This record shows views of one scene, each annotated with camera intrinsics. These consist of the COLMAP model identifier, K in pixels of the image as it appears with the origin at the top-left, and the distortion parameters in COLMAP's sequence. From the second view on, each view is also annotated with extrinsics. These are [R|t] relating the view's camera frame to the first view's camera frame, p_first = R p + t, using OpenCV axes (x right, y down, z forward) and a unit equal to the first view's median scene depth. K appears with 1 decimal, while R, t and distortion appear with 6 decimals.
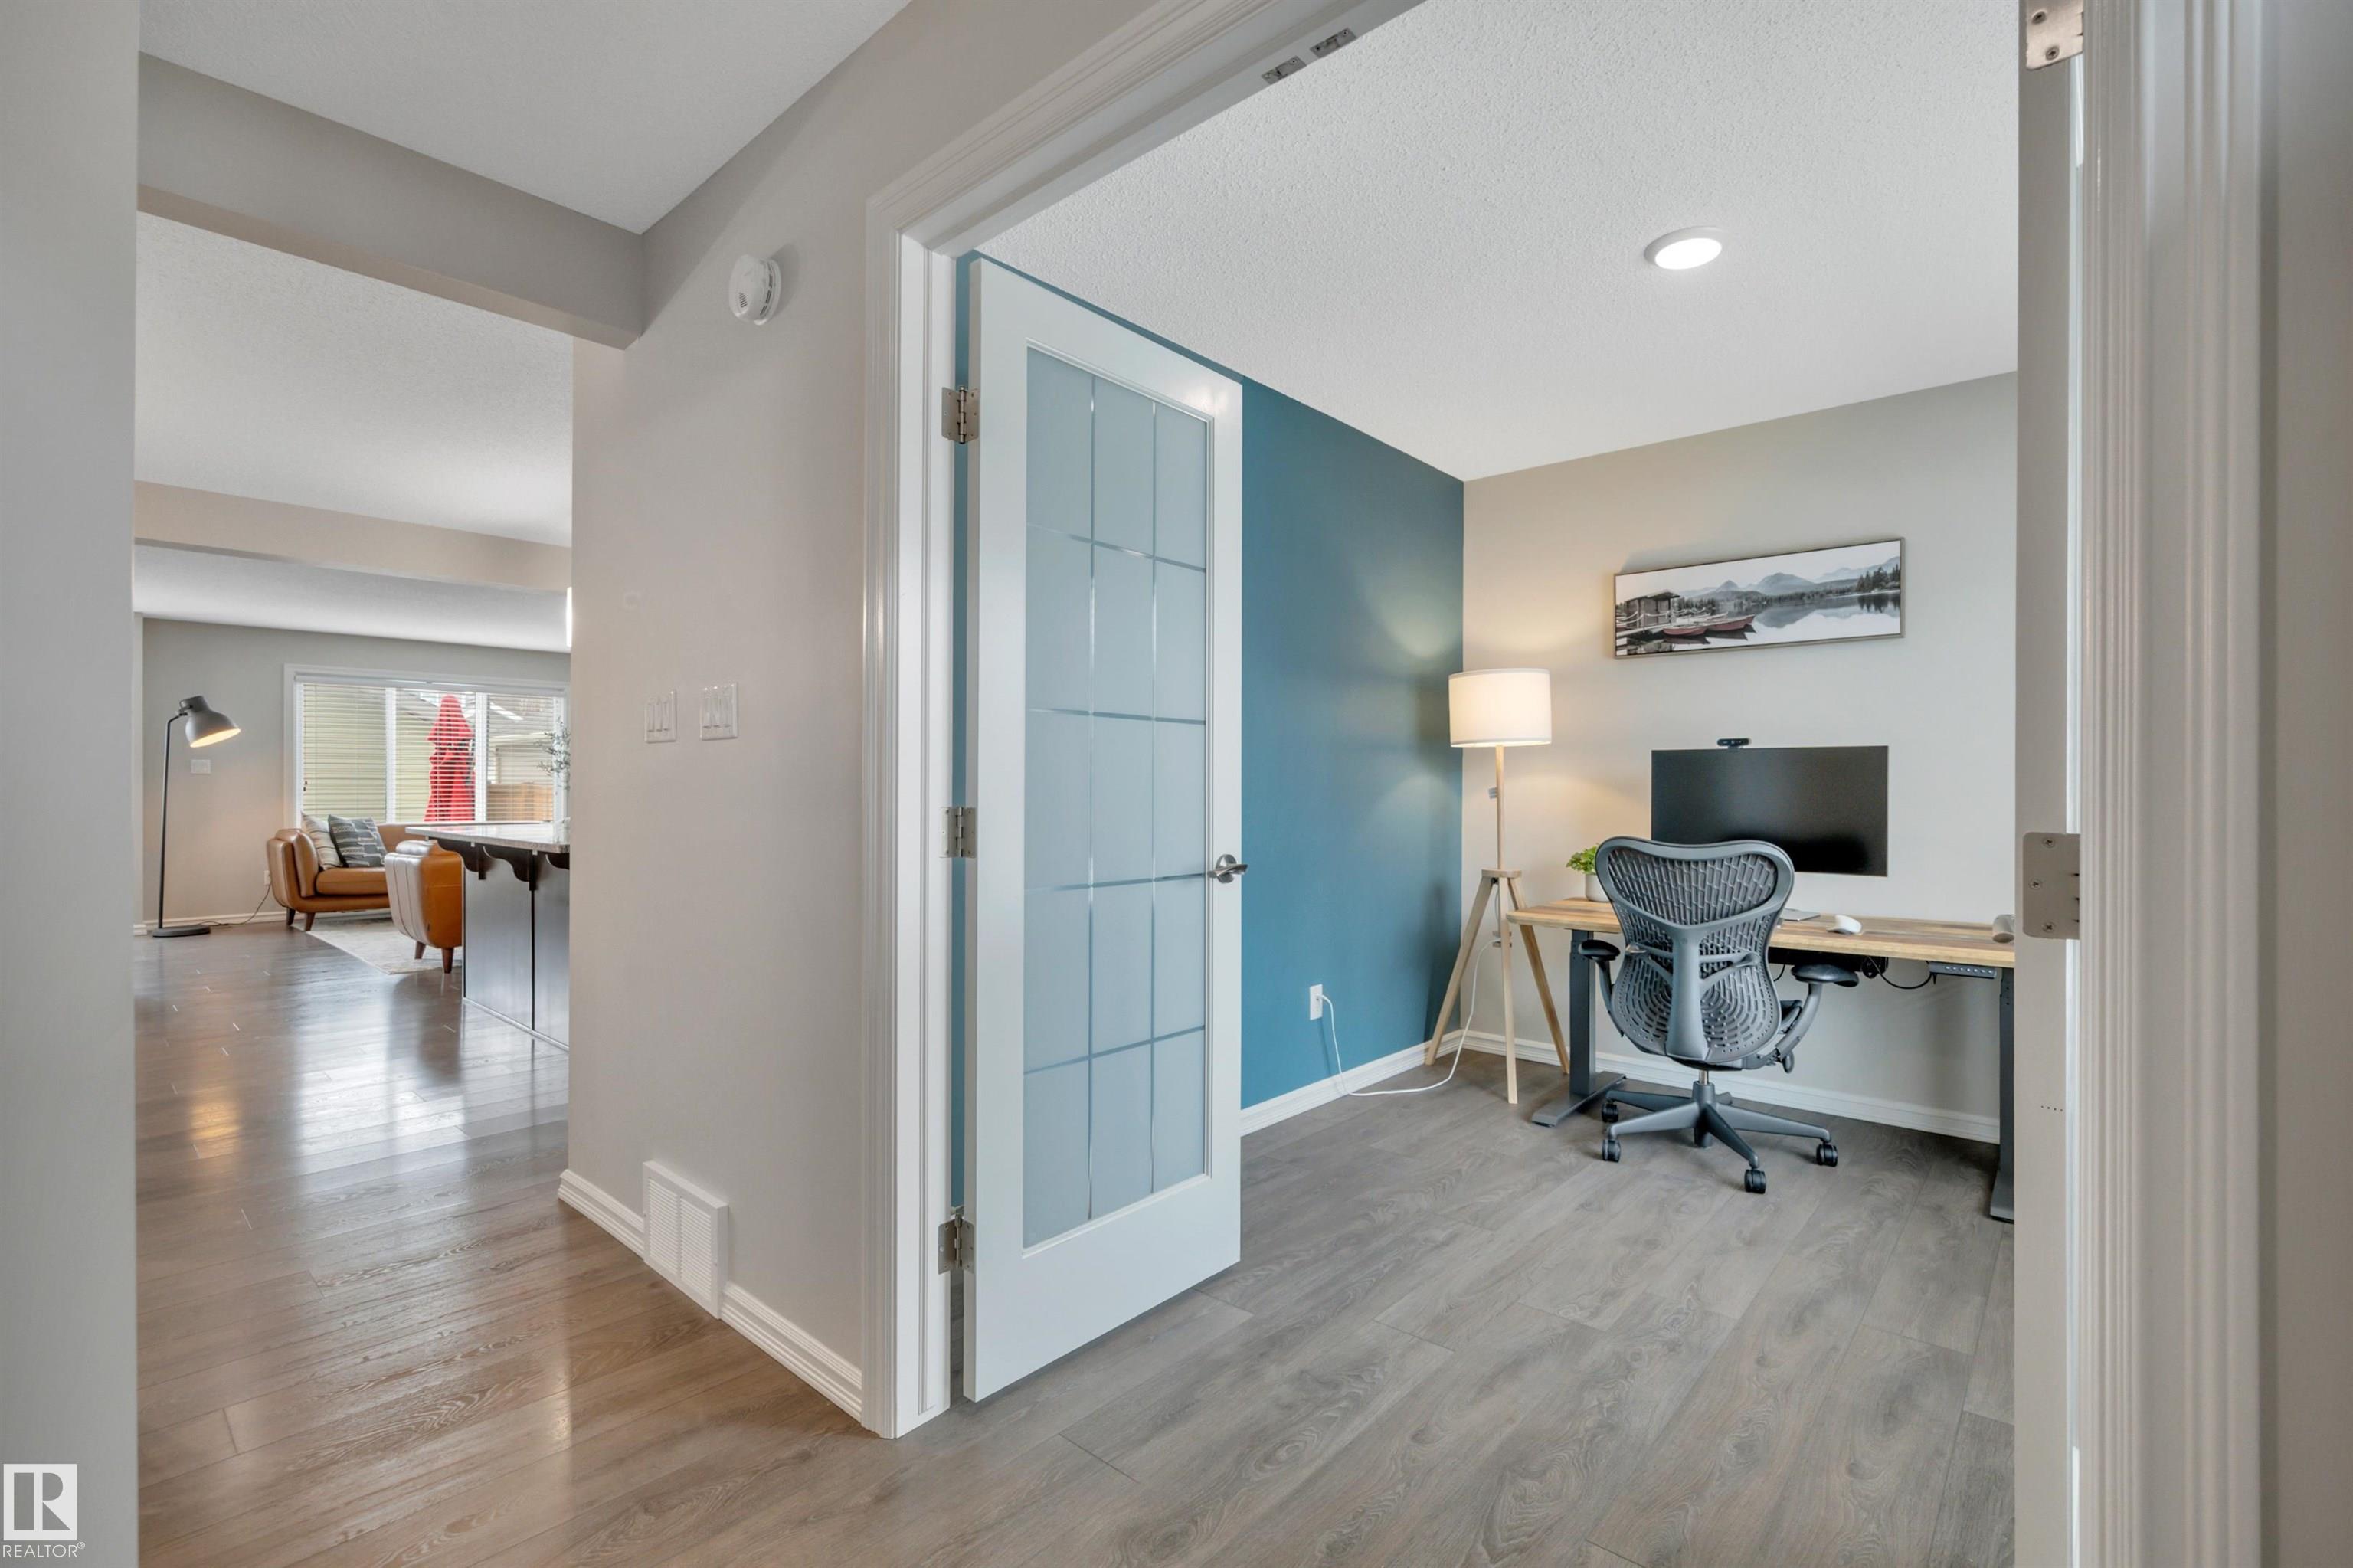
lens RADIAL K [[1060.1, 0, 1176.5], [0, 1060.1, 784.0], [0, 0, 1]] dist [-0.000628, -0.000488]
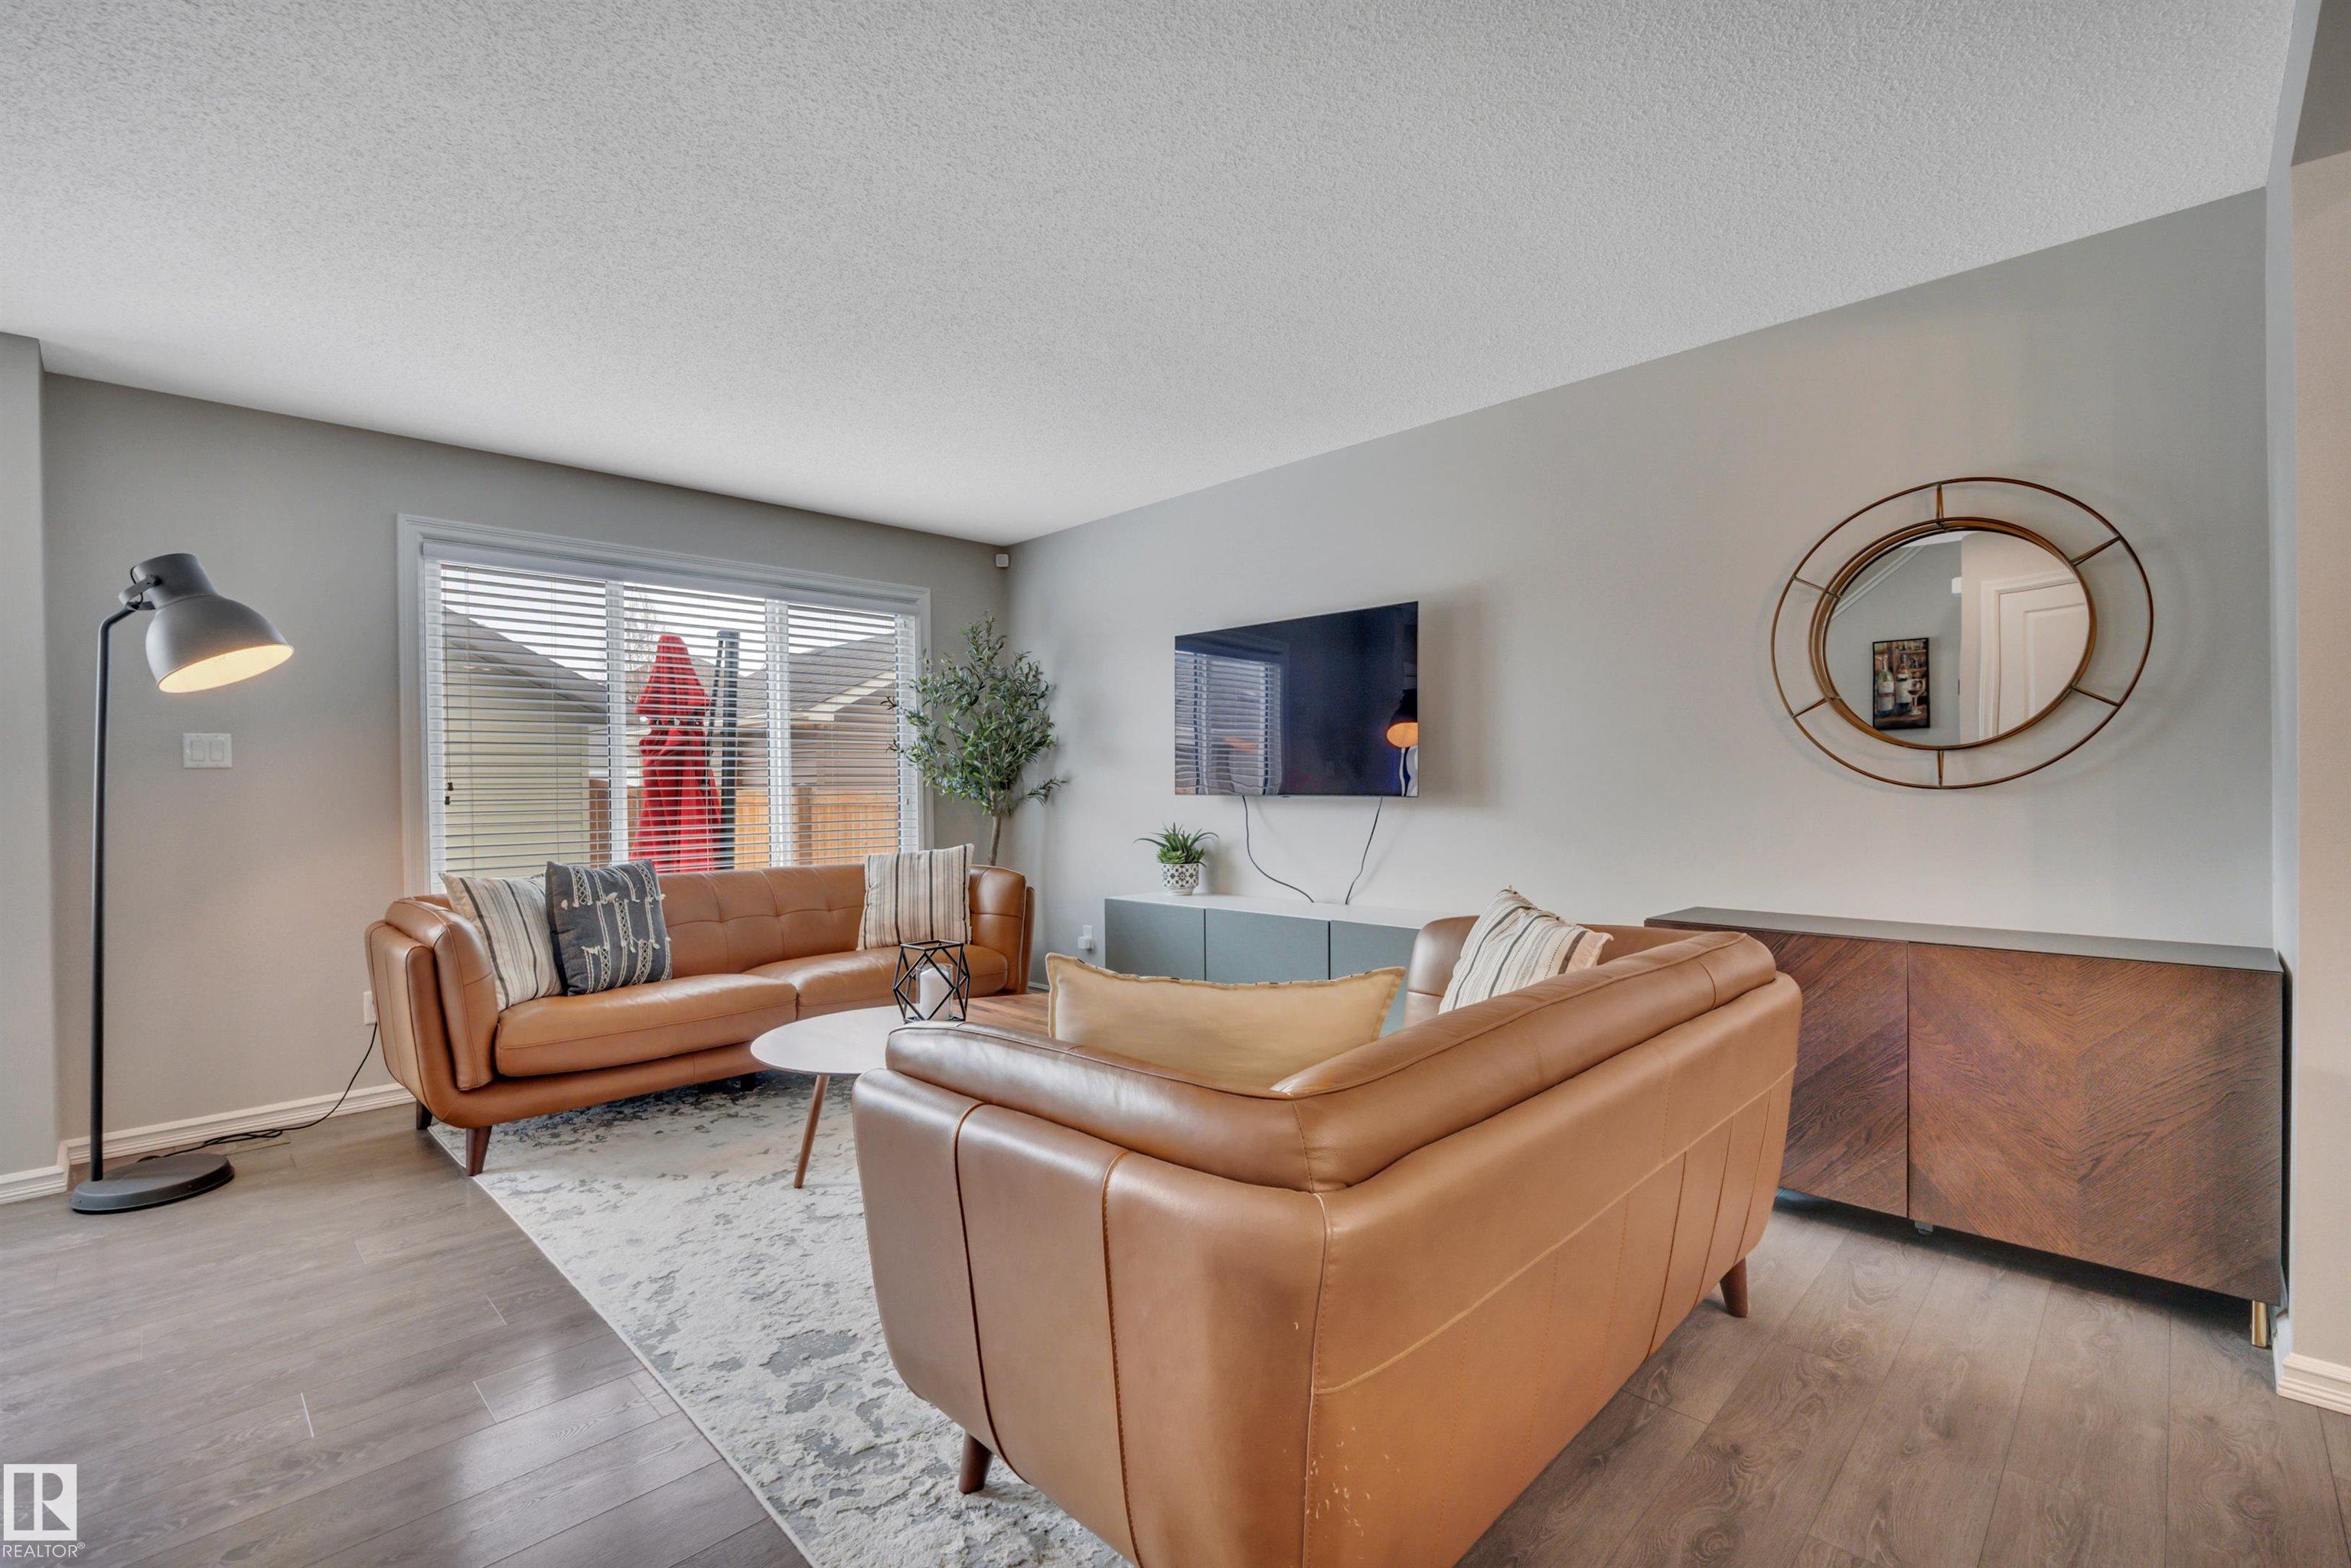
lens RADIAL K [[980.4, 0, 1190.6], [0, 980.4, 794.6], [0, 0, 1]] dist [0.006128, -0.000773]
pose [[0.999870, -0.000272, -0.016097, -0.558162], [0.000522, 0.999880, 0.015504, -0.003129], [0.016090, -0.015511, 0.999750, 0.653671]]
